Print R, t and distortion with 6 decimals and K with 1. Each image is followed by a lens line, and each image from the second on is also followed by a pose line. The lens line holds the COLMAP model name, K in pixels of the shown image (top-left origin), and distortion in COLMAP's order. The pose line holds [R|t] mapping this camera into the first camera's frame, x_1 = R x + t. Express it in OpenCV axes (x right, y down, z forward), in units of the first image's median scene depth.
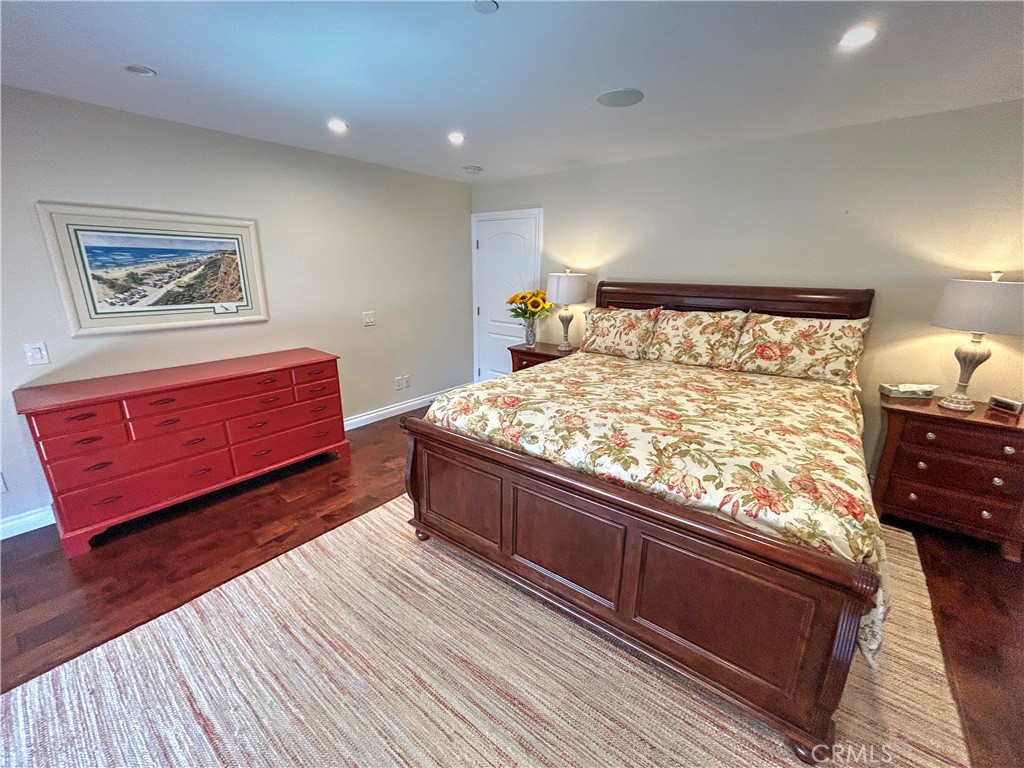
lens RADIAL K [[413.3, 0, 512.0], [0, 413.3, 384.0], [0, 0, 1]] dist [-0.001258, 0.000005]
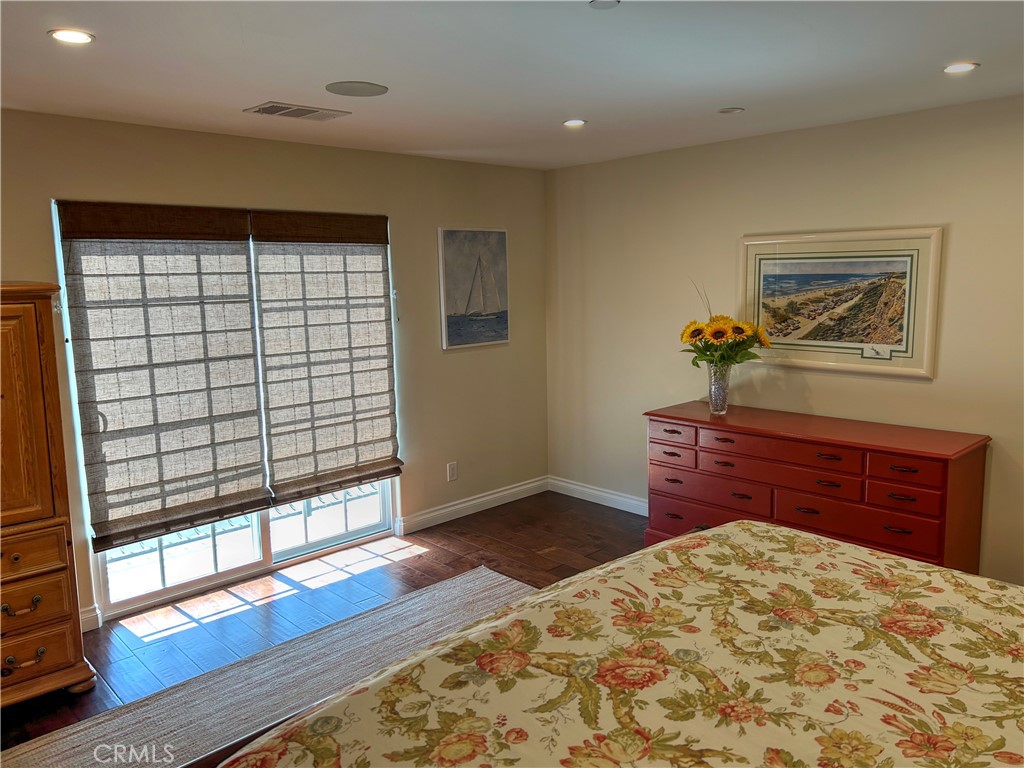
lens RADIAL K [[769.9, 0, 512.0], [0, 769.9, 384.0], [0, 0, 1]] dist [0.003964, 0.001596]
pose [[-0.136821, 0.137604, -0.980992, 0.772257], [-0.249407, 0.953618, 0.168550, -0.218157], [0.958685, 0.267727, -0.096155, 0.597719]]
